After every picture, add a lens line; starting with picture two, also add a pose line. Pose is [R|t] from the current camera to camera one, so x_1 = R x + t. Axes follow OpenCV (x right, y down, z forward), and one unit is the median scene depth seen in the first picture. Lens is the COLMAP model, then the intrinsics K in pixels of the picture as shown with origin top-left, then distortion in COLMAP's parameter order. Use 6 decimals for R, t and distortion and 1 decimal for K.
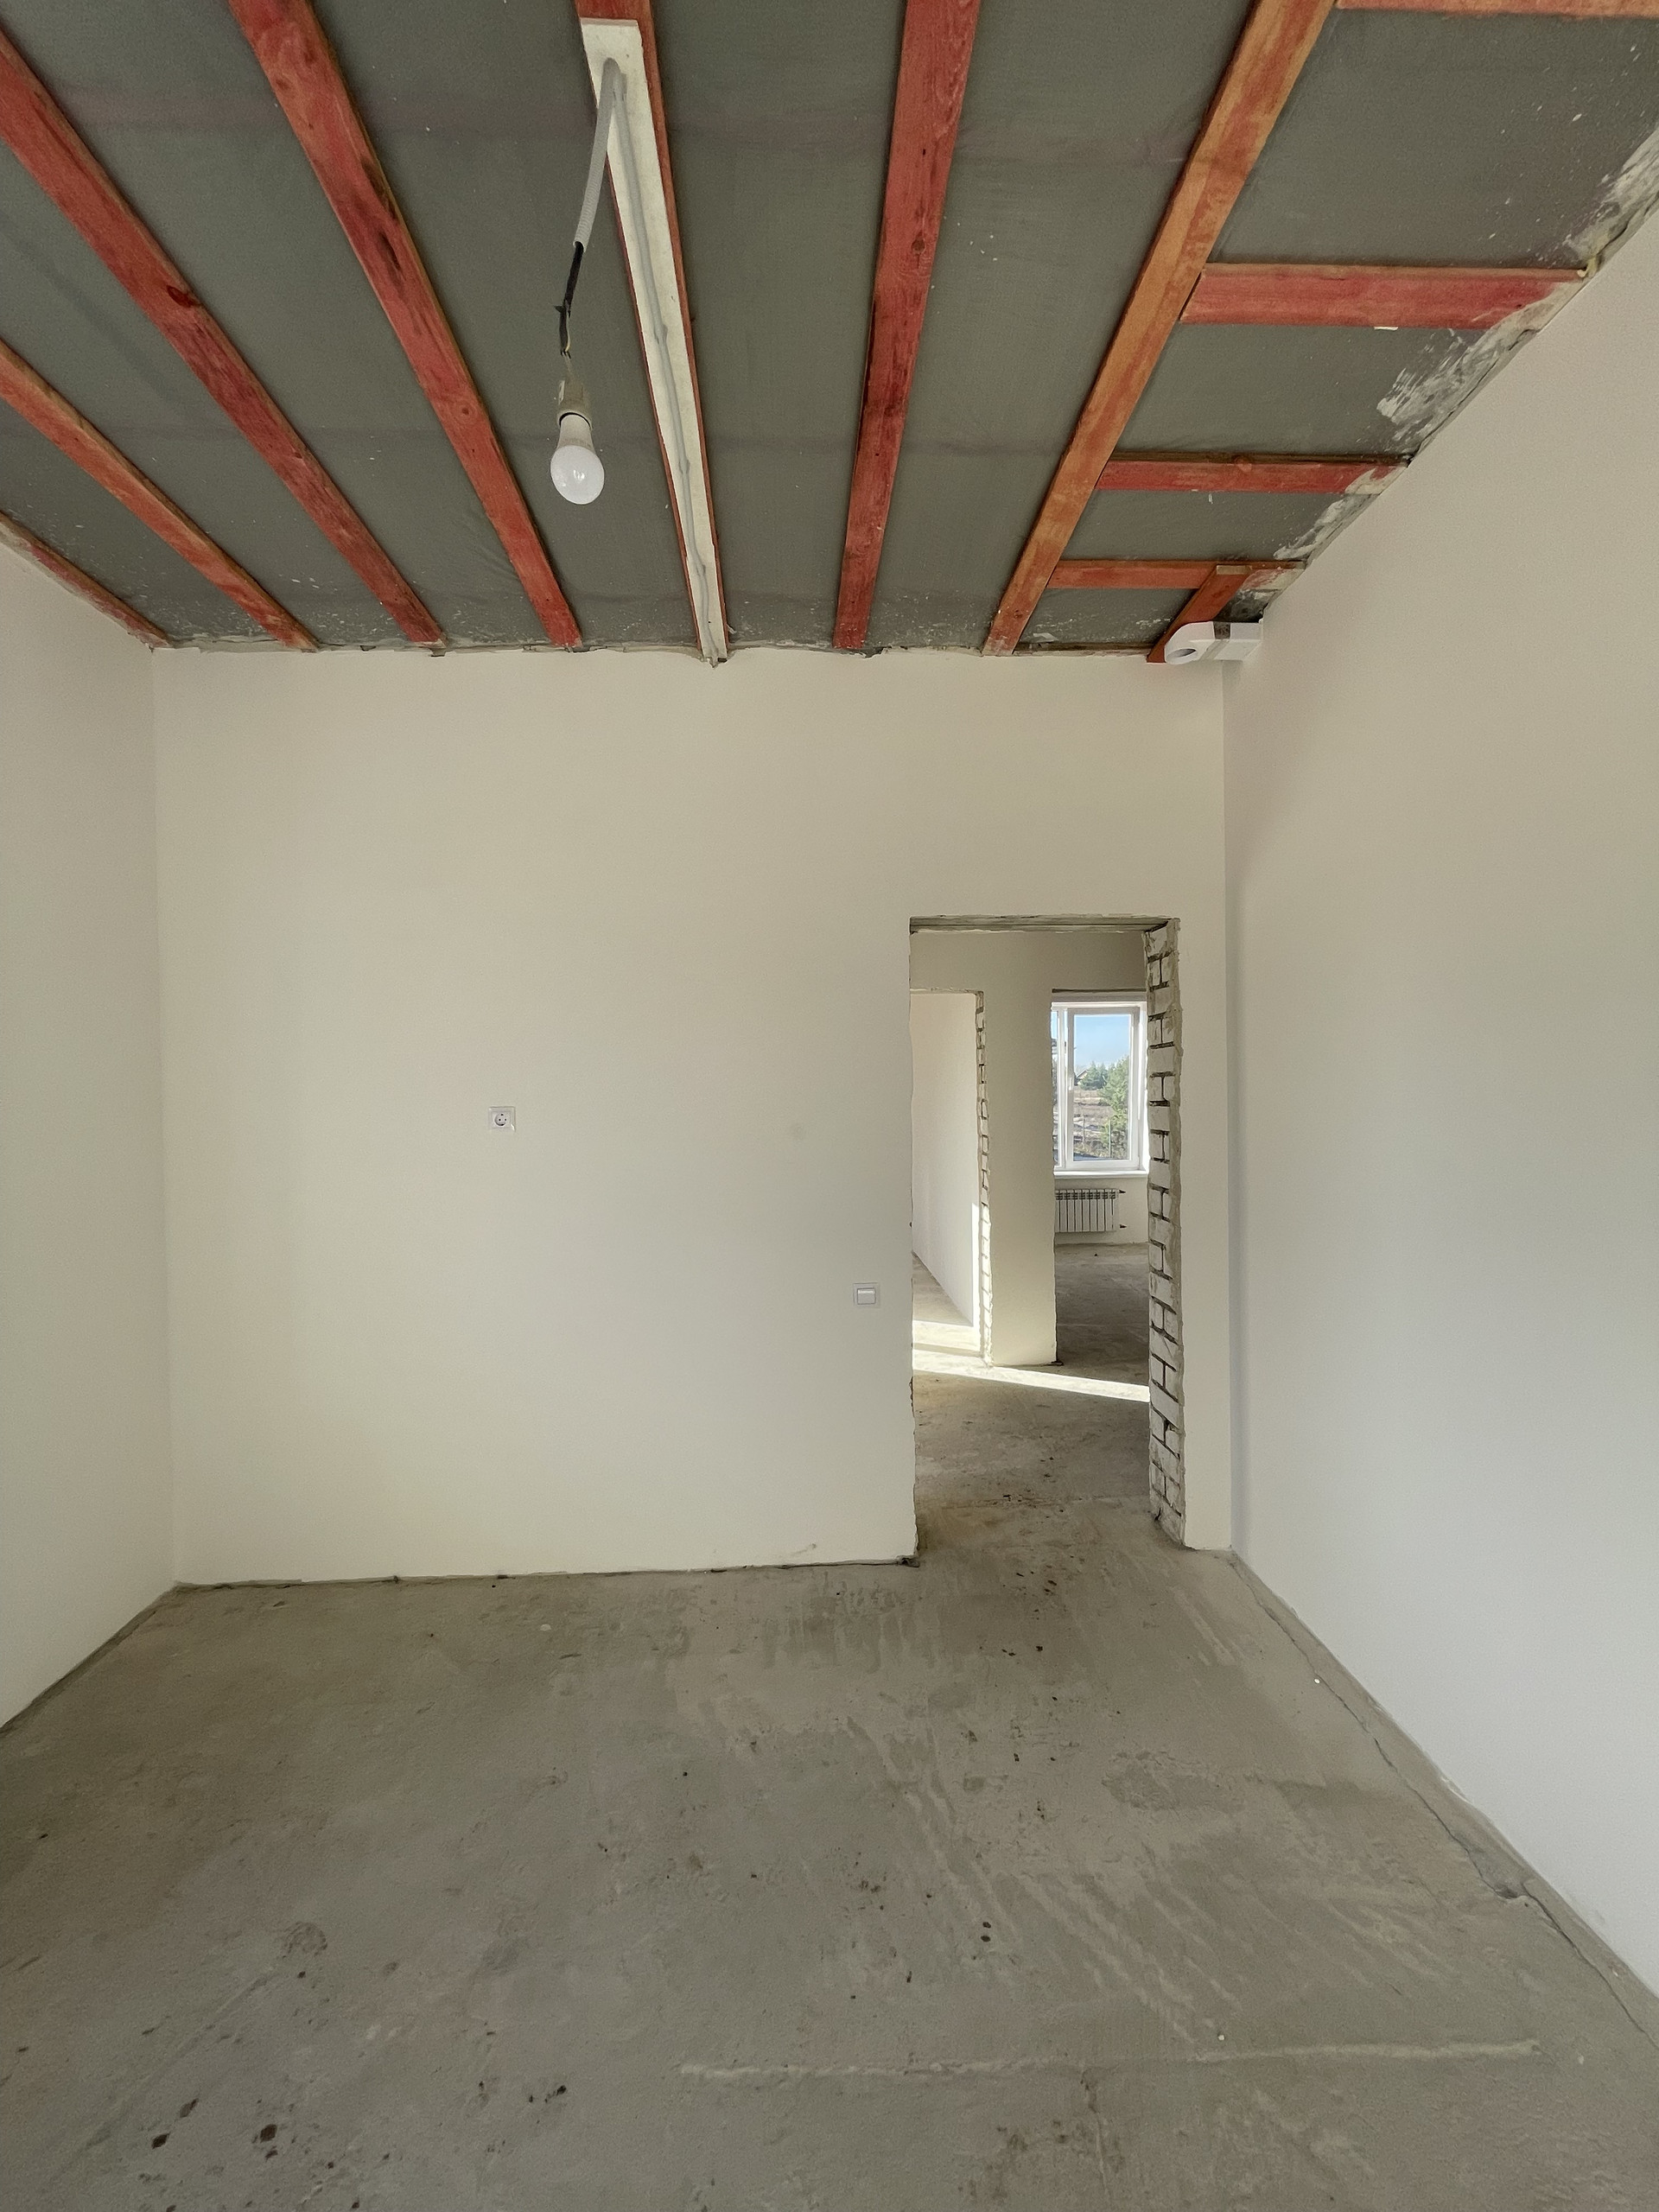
lens RADIAL K [[892.0, 0, 823.0], [0, 892.0, 1096.9], [0, 0, 1]] dist [0.000037, 0.000000]
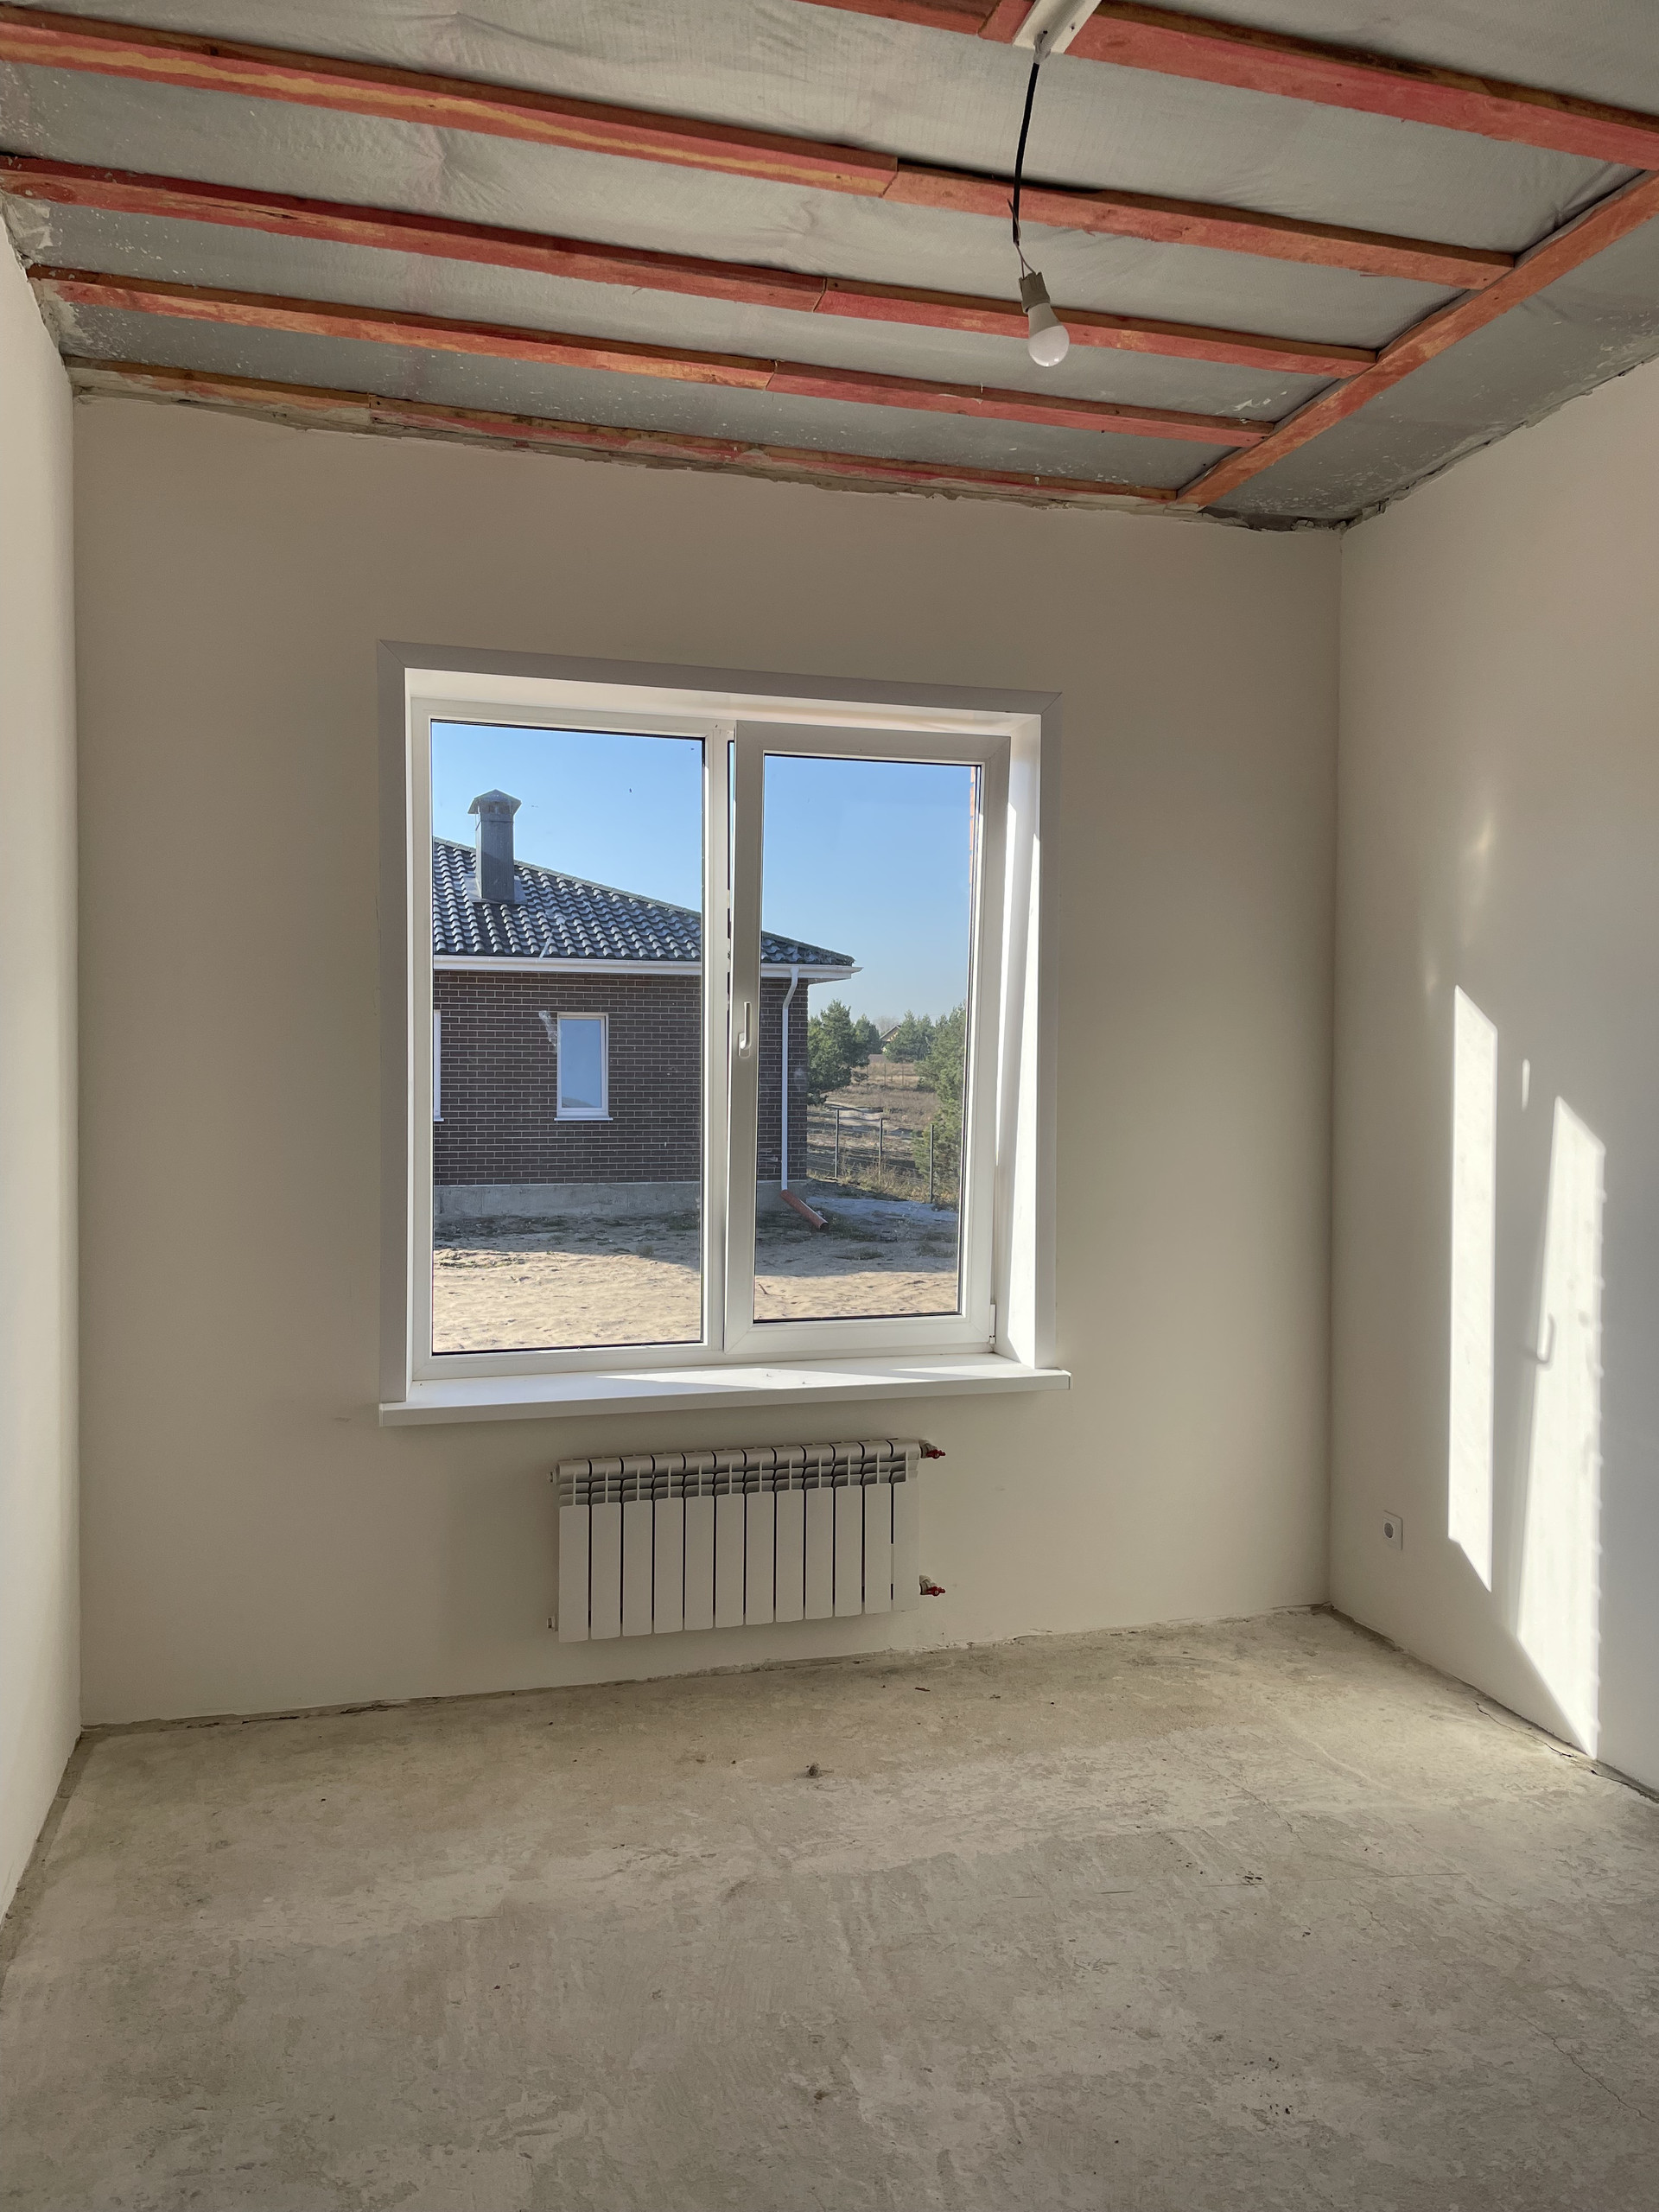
lens RADIAL K [[1678.2, 0, 830.5], [0, 1678.2, 1104.5], [0, 0, 1]] dist [0.009562, -0.007309]
pose [[0.969276, 0.014561, 0.245546, 0.181378], [-0.019838, 0.999622, 0.019035, -0.003603], [-0.245176, -0.023321, 0.969198, 0.523132]]
